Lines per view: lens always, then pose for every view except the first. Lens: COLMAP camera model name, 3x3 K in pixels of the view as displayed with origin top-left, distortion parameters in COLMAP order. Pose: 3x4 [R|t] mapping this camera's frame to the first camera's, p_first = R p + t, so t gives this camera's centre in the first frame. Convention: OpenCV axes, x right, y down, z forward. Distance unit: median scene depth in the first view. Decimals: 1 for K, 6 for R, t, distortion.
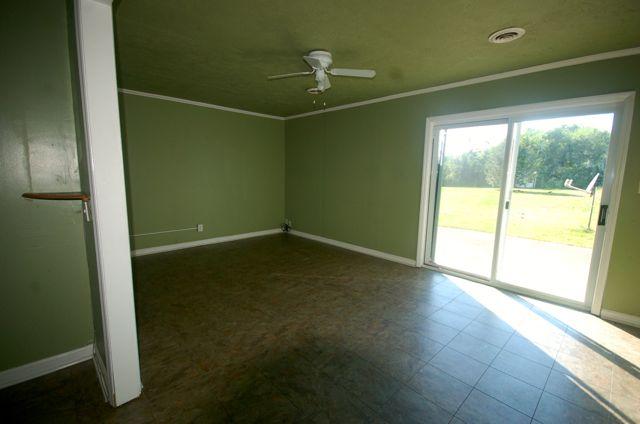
lens RADIAL K [[283.2, 0, 318.3], [0, 283.2, 213.6], [0, 0, 1]] dist [0.031853, -0.021591]
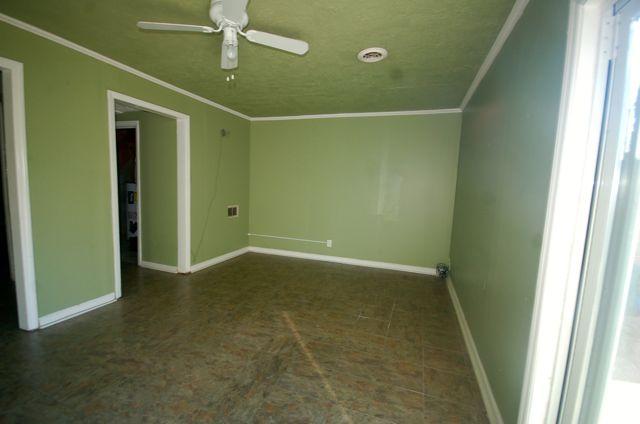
lens RADIAL K [[283.2, 0, 318.3], [0, 283.2, 213.6], [0, 0, 1]] dist [0.031853, -0.021591]
pose [[0.460575, 0.094043, -0.882625, 0.603109], [-0.158103, 0.987162, 0.022679, -0.095596], [0.873427, 0.129101, 0.469530, 0.747527]]
